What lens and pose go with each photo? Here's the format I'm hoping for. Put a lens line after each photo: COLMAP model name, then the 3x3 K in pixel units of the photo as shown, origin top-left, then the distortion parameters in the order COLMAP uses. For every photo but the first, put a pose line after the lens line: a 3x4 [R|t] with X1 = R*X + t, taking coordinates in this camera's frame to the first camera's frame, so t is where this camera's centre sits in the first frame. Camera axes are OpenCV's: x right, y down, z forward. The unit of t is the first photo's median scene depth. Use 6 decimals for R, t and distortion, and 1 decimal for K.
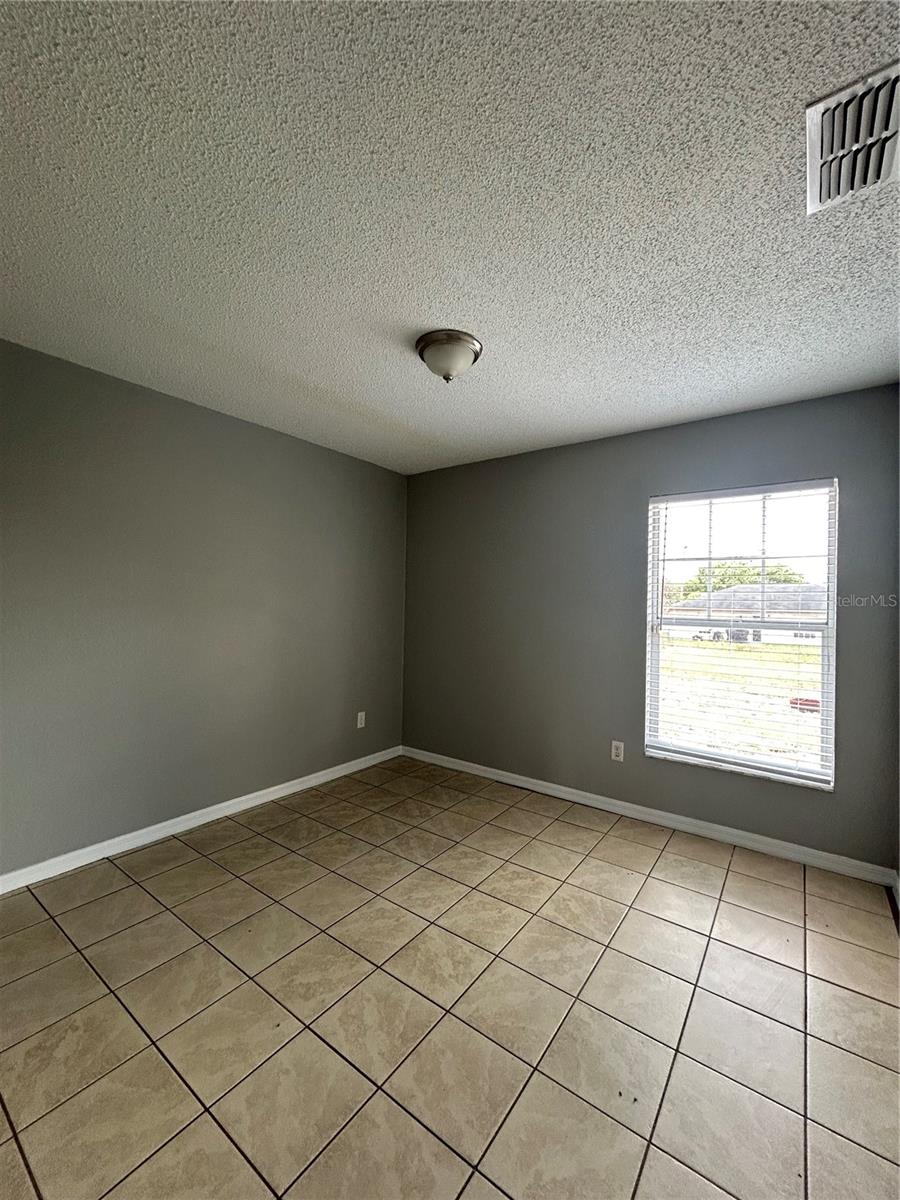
lens RADIAL K [[487.7, 0, 450.0], [0, 487.7, 600.0], [0, 0, 1]] dist [-0.001311, -0.000025]
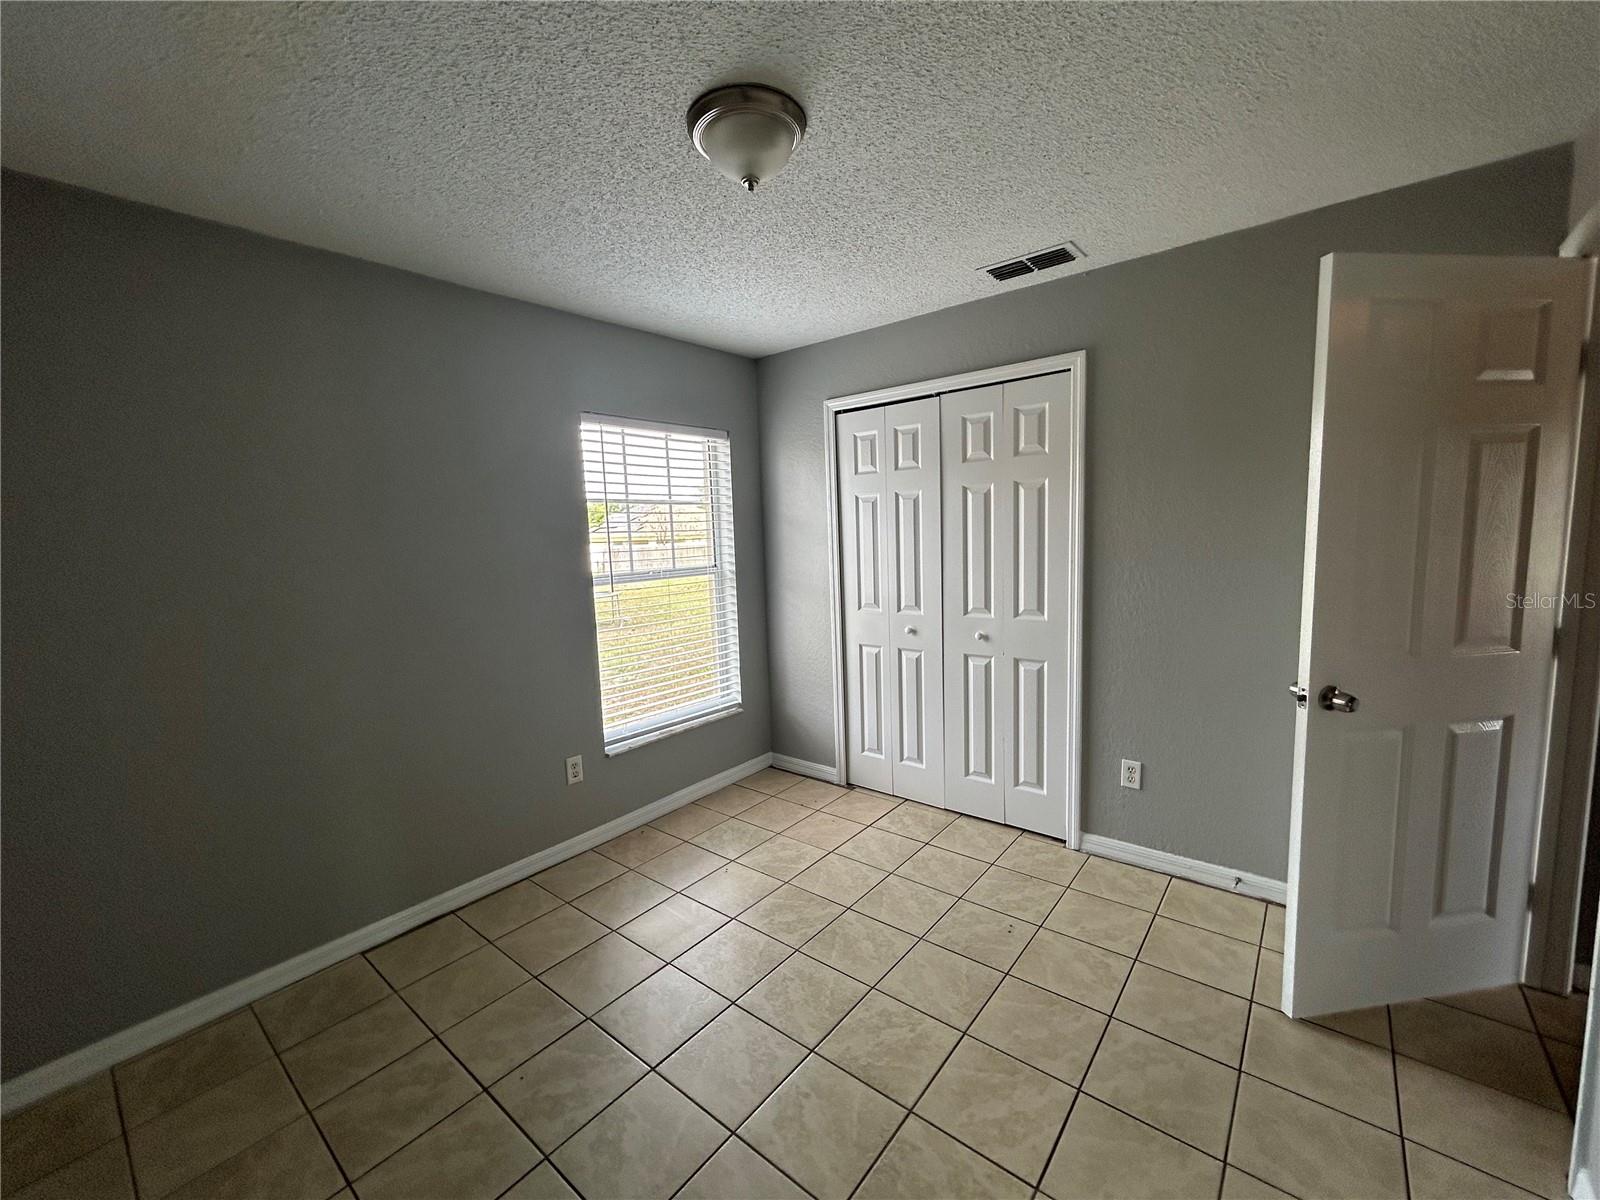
lens RADIAL K [[650.3, 0, 800.0], [0, 650.3, 600.0], [0, 0, 1]] dist [-0.001311, -0.000025]
pose [[0.041775, -0.126628, 0.991070, -0.610734], [0.030420, 0.991637, 0.125419, -0.048437], [-0.998664, 0.024908, 0.045278, 0.692982]]
